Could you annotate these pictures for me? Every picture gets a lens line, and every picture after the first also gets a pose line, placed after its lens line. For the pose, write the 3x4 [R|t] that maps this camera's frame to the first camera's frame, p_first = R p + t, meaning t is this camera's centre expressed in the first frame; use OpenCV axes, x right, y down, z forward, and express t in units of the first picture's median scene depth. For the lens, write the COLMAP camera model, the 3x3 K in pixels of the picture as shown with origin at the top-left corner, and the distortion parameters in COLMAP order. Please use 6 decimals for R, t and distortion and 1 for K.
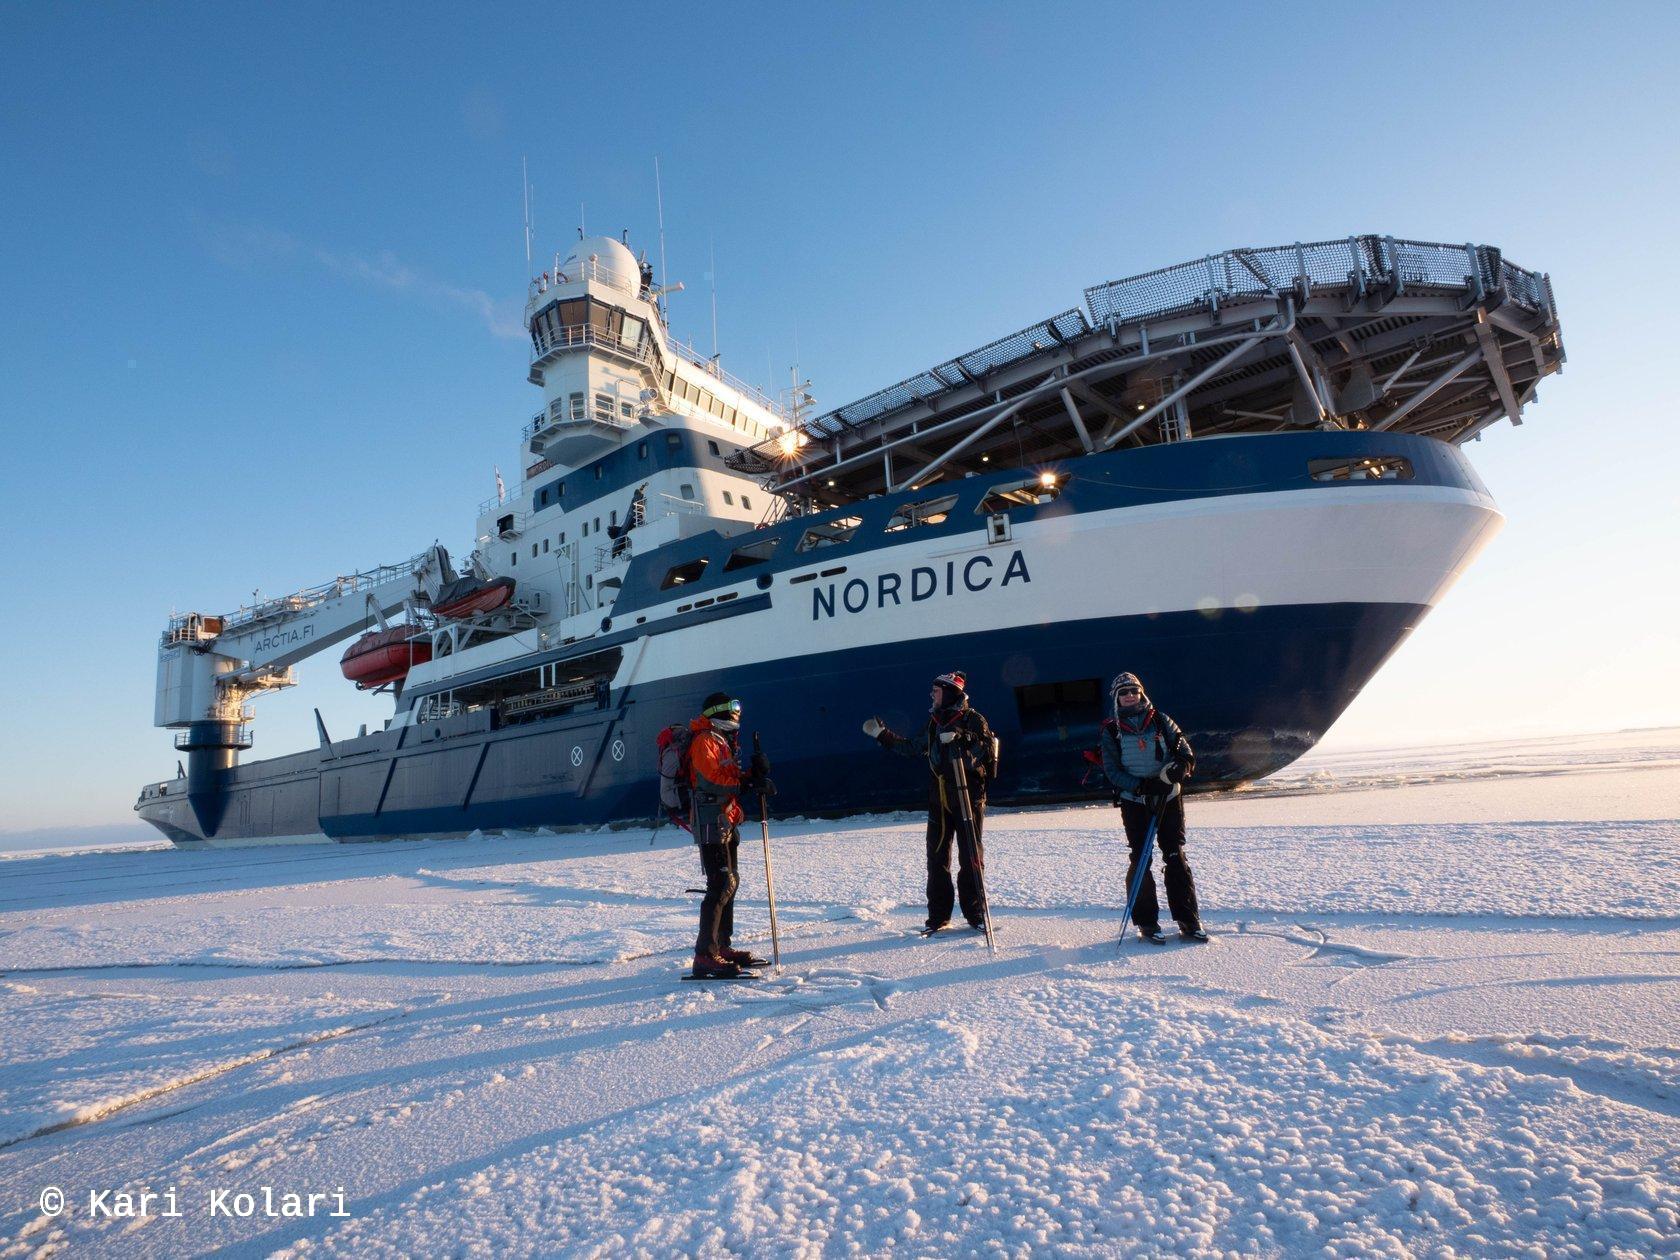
lens RADIAL K [[904.2, 0, 837.4], [0, 904.2, 626.1], [0, 0, 1]] dist [-0.015547, 0.003131]
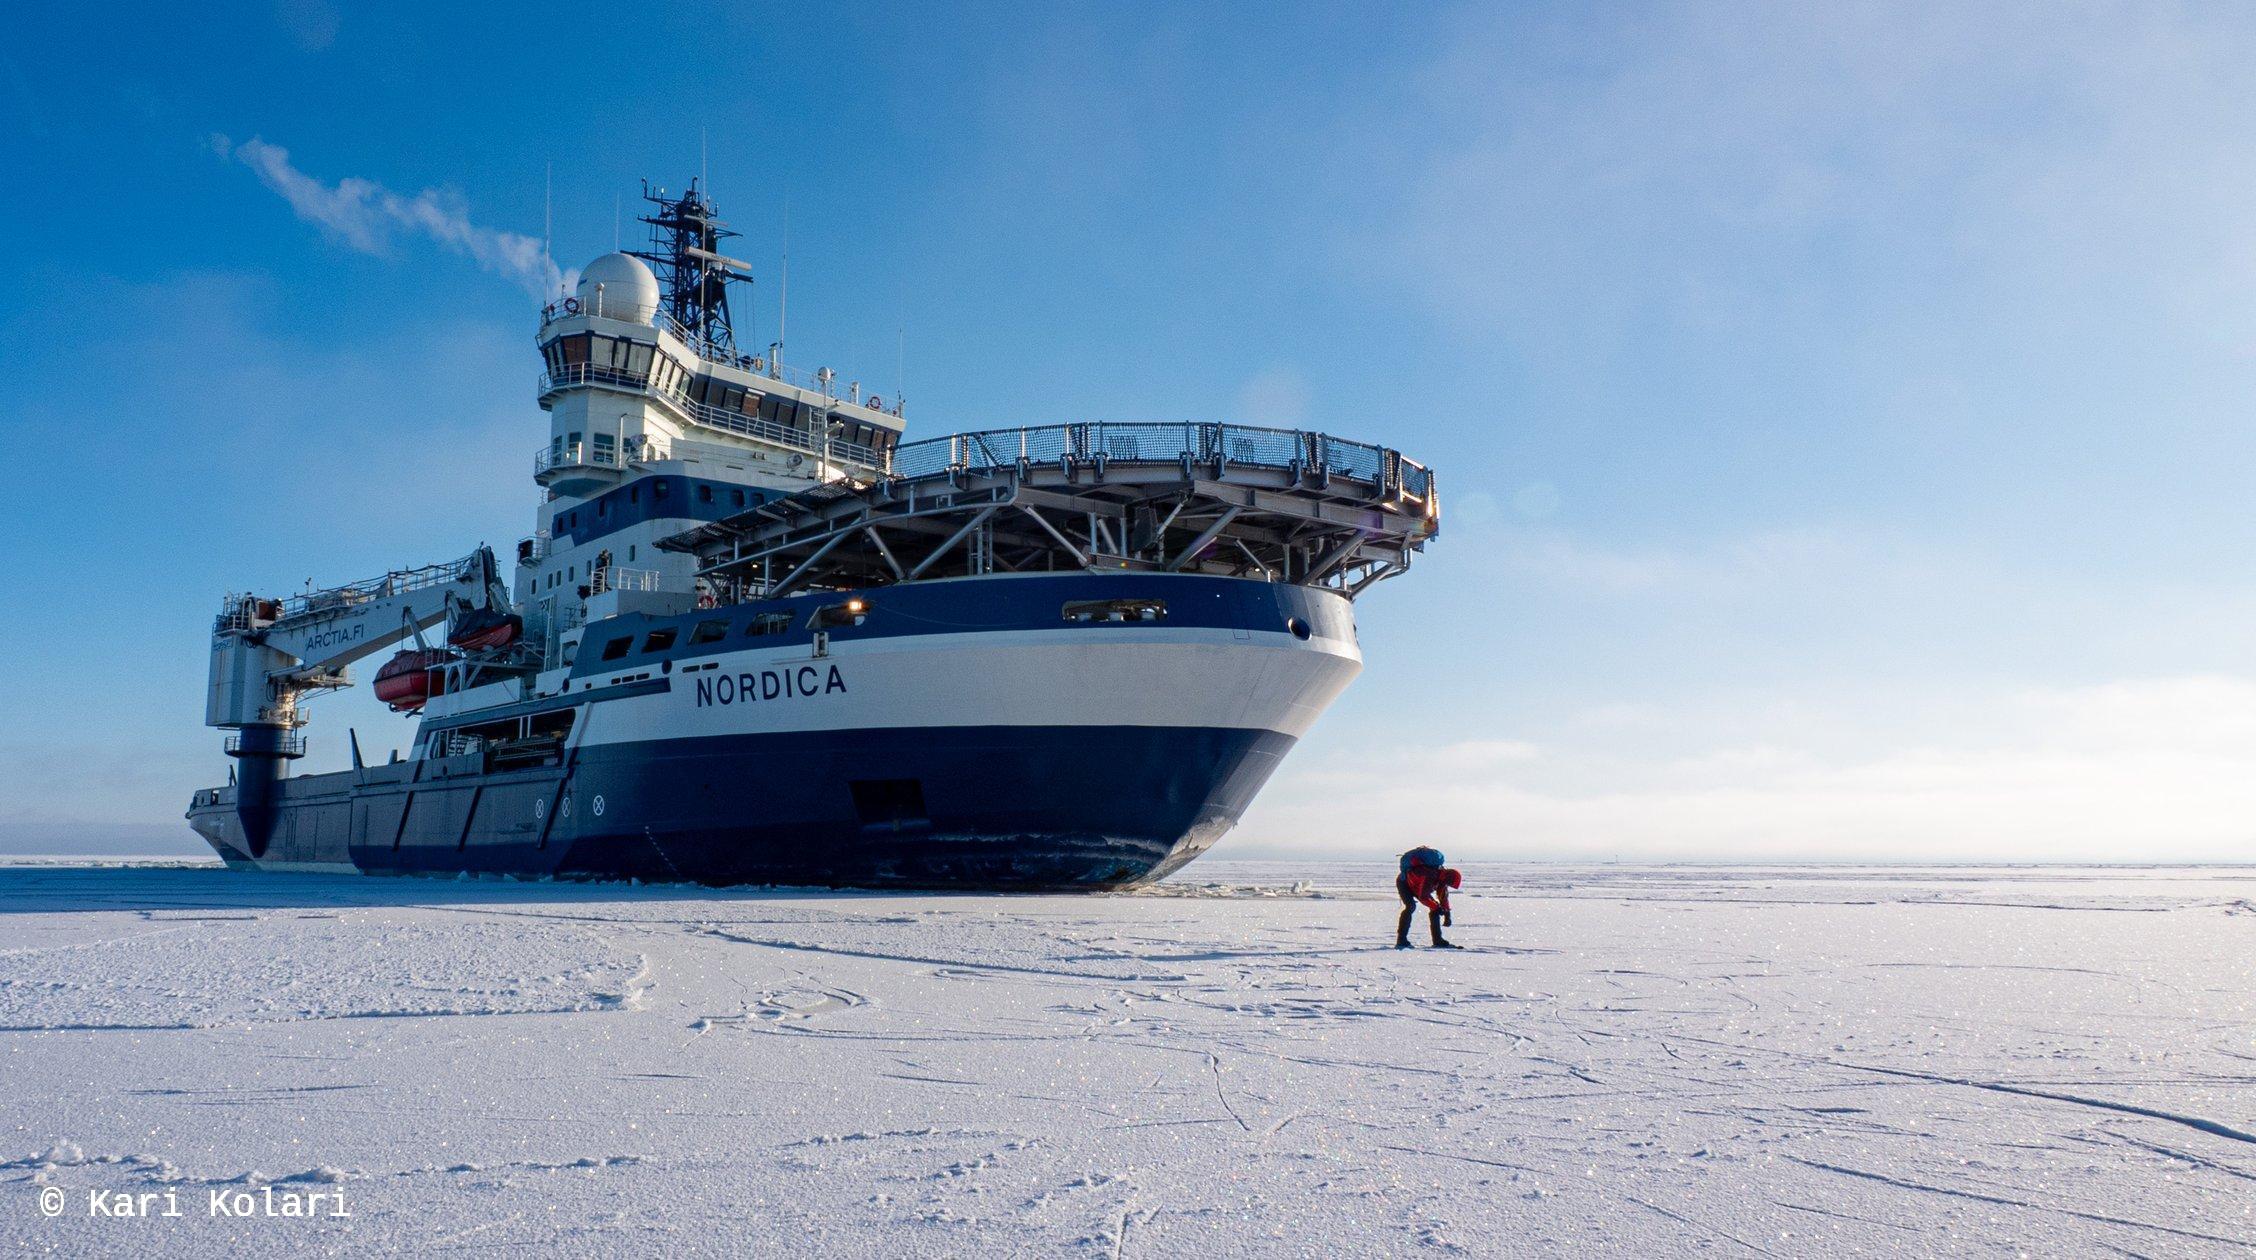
lens RADIAL K [[1655.4, 0, 916.9], [0, 1655.4, 566.1], [0, 0, 1]] dist [-0.011092, -0.000398]
pose [[0.966255, 0.032899, -0.255477, 0.755369], [-0.029204, 0.999407, 0.018245, -0.226628], [0.255926, -0.010169, 0.966643, -0.905189]]
